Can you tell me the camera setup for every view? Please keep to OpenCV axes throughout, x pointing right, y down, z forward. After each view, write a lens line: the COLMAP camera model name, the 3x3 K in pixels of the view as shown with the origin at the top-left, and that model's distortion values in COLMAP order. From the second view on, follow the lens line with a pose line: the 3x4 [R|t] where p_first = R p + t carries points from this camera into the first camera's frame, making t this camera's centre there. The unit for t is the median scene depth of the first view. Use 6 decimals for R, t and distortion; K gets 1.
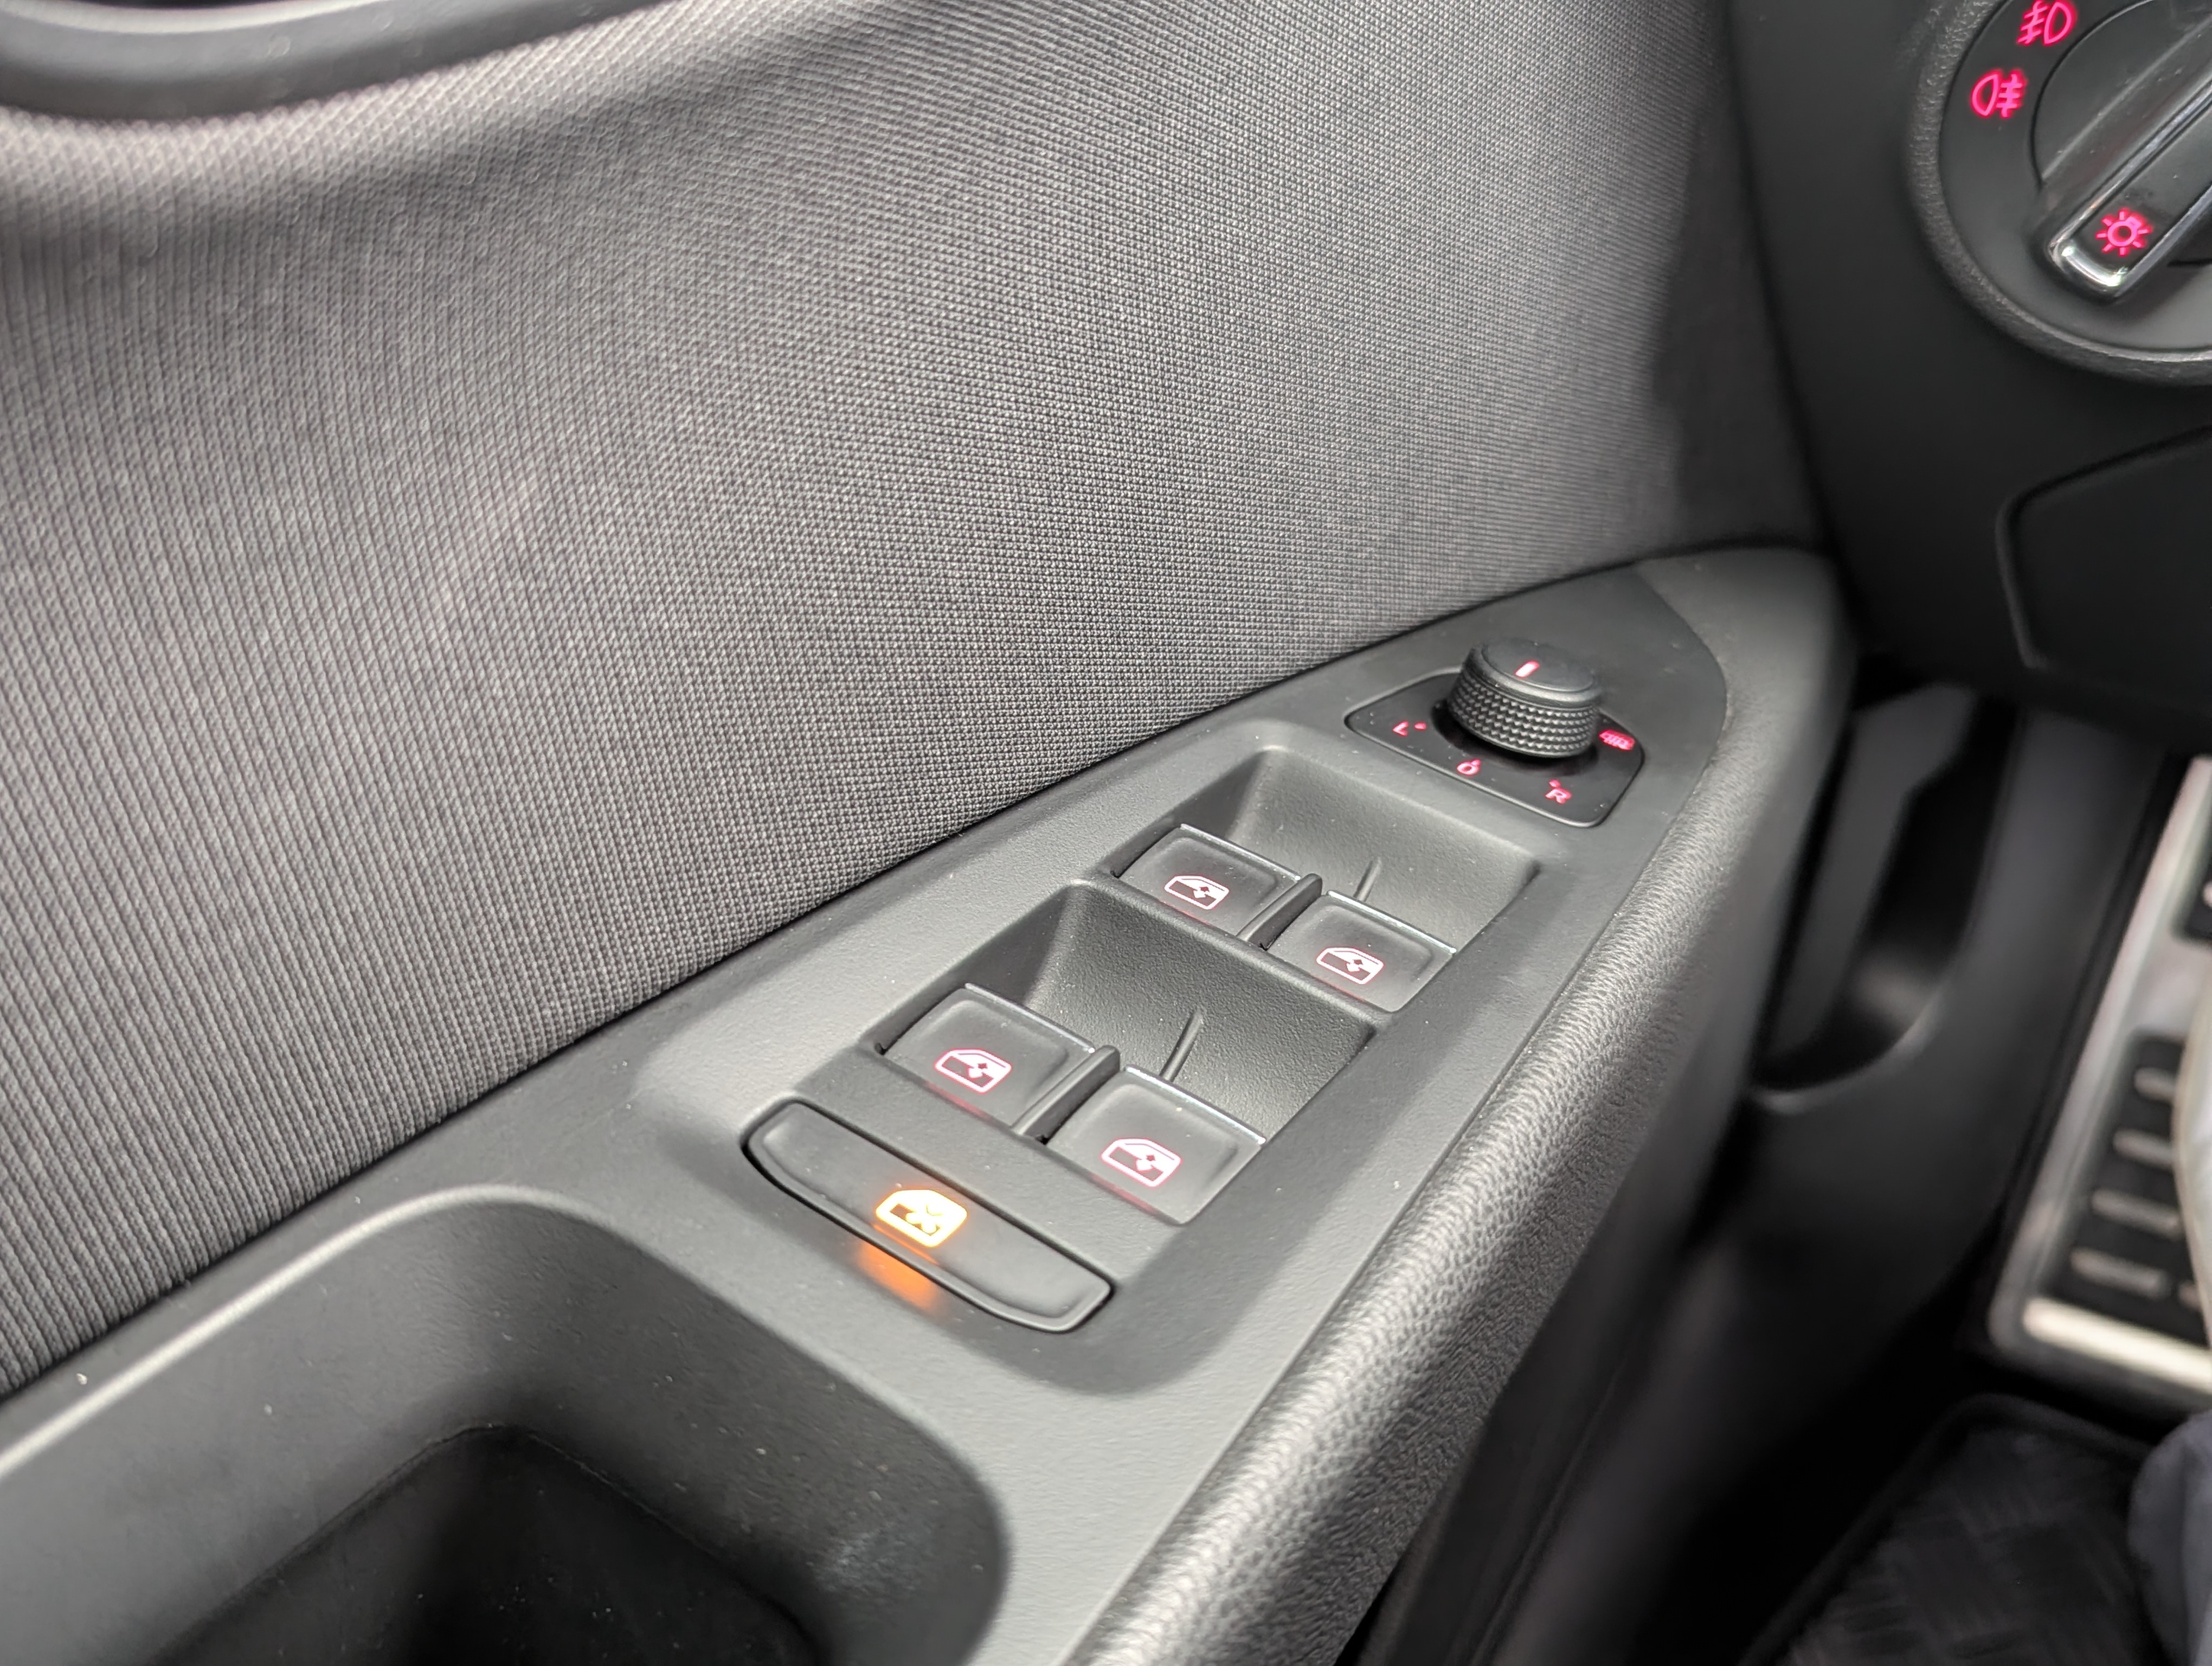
lens RADIAL K [[2213.9, 0, 1106.0], [0, 2213.9, 833.0], [0, 0, 1]] dist [0.008736, 0.018655]
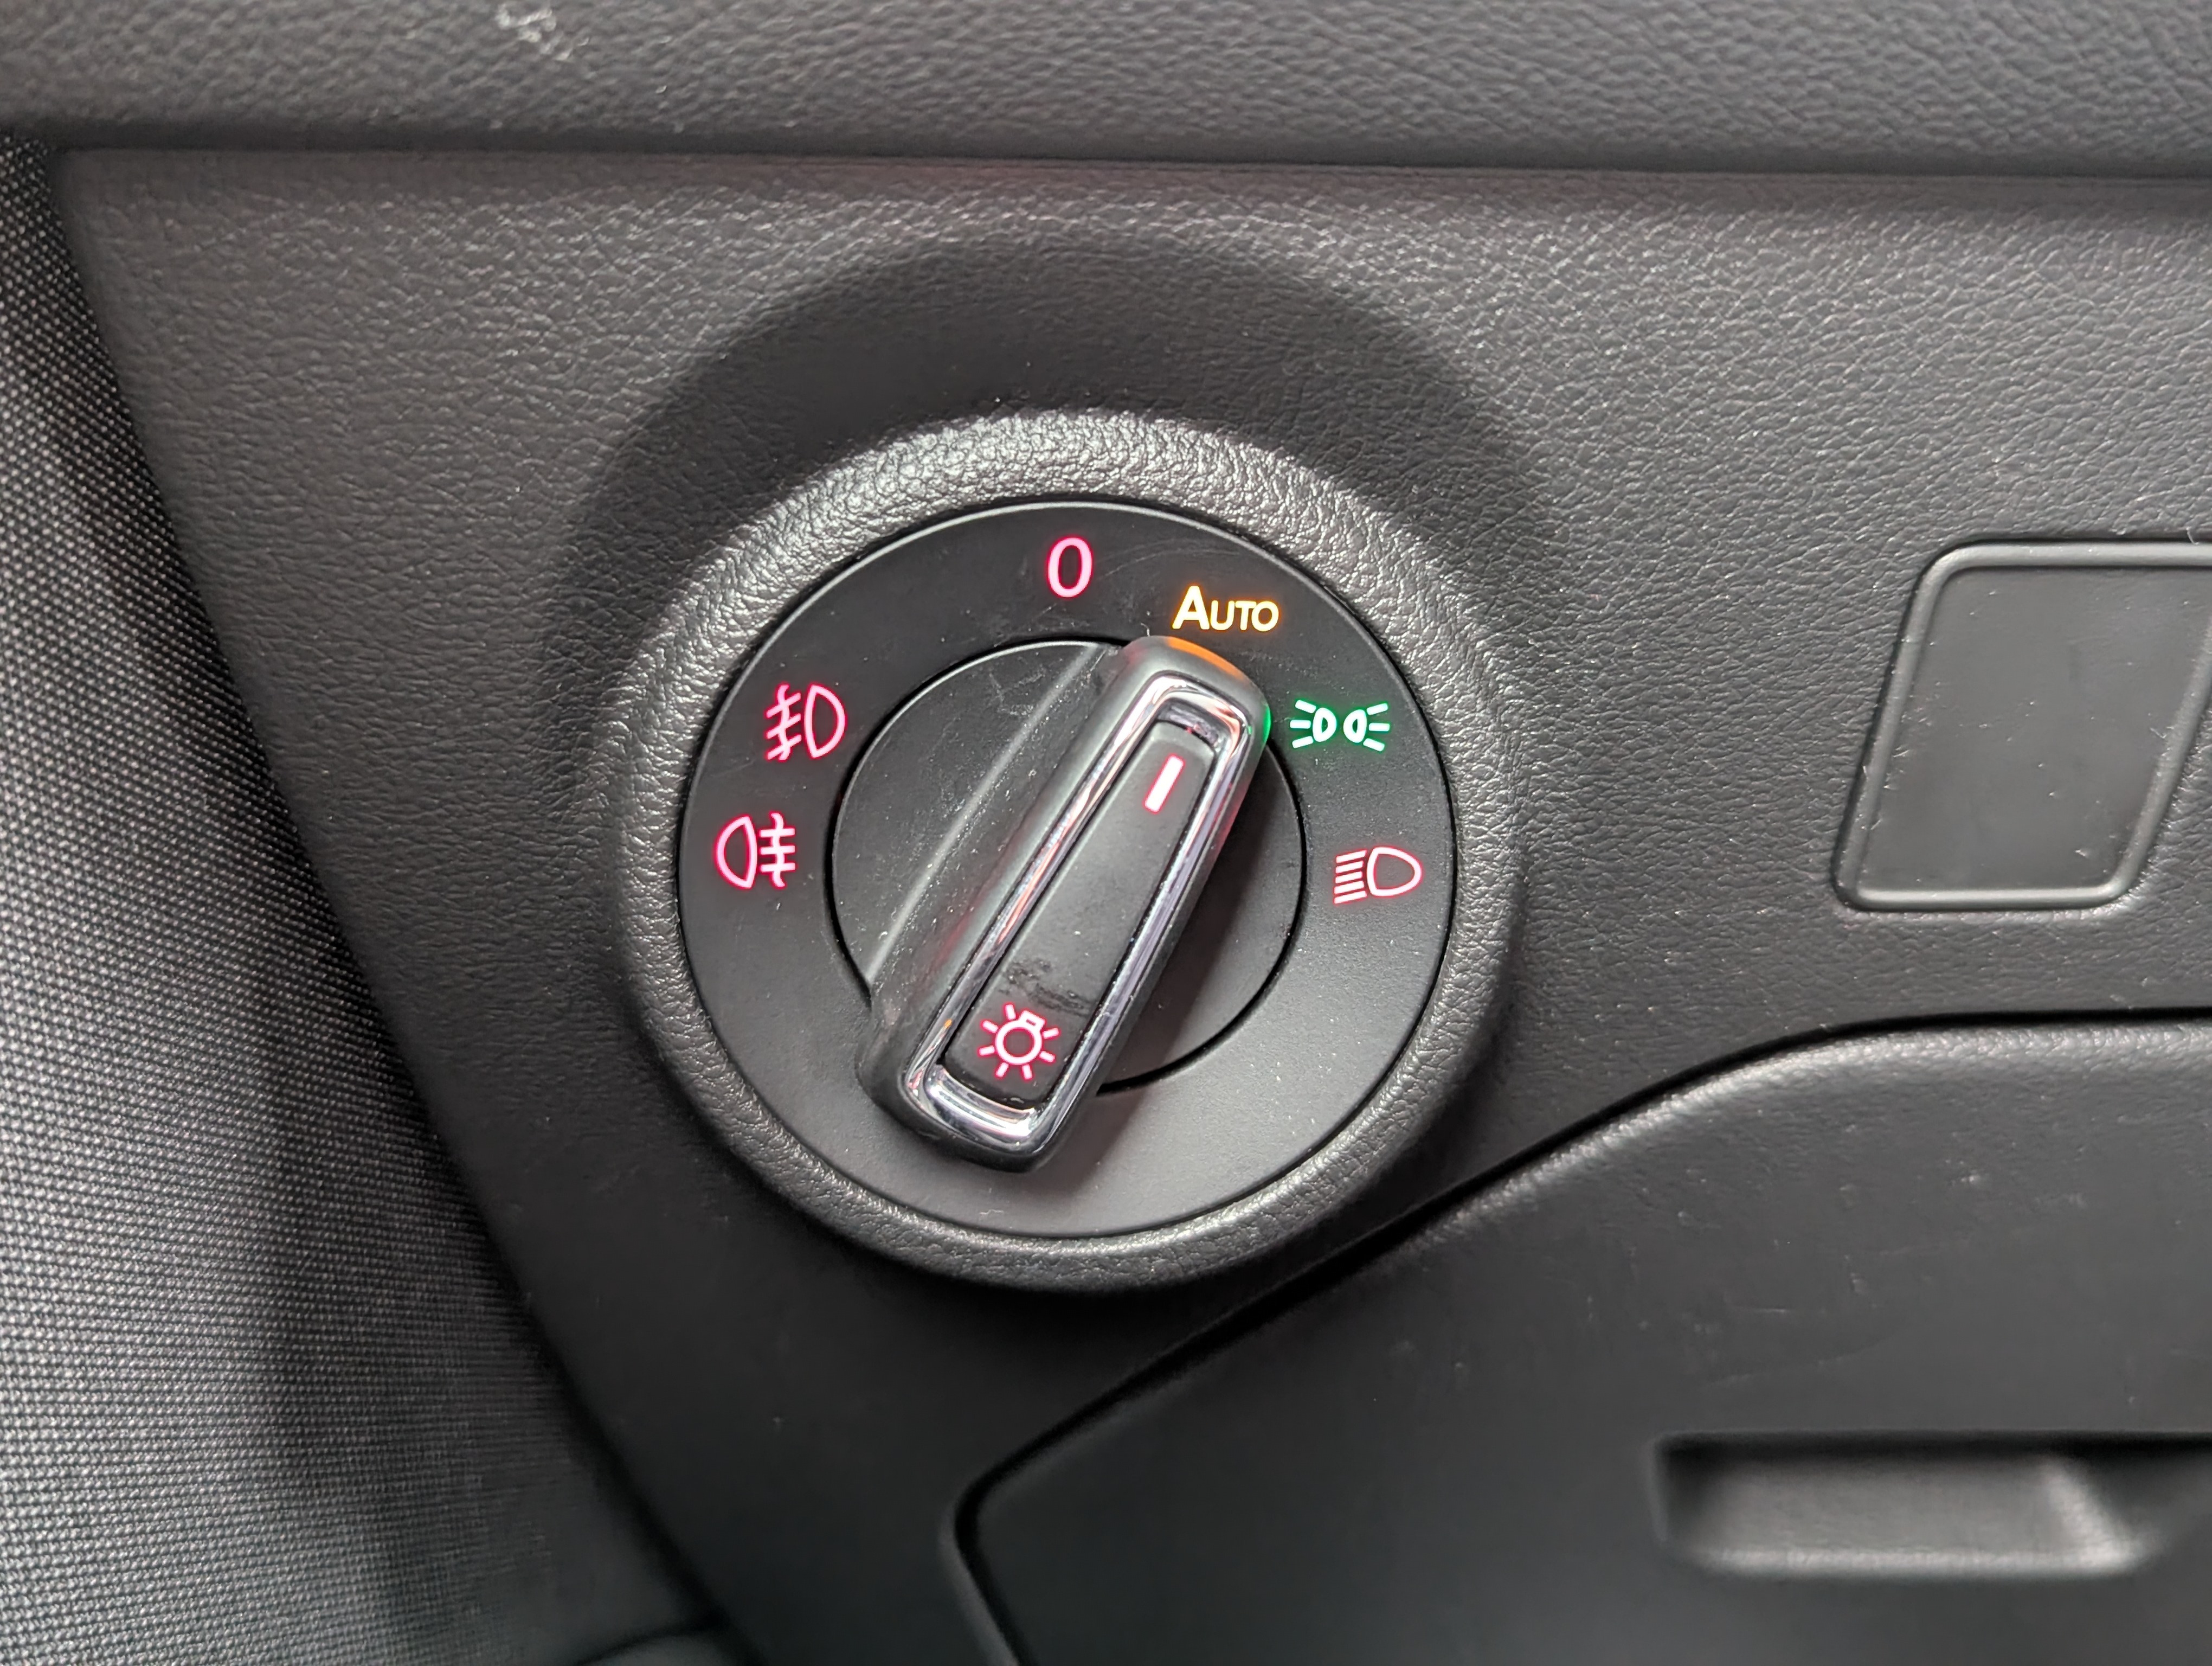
lens RADIAL K [[2213.9, 0, 1106.0], [0, 2213.9, 833.0], [0, 0, 1]] dist [0.008736, 0.018655]
pose [[0.878260, -0.081204, 0.471238, 0.215030], [0.272775, 0.894487, -0.354240, -0.111722], [-0.392750, 0.439657, 0.807743, 0.509770]]
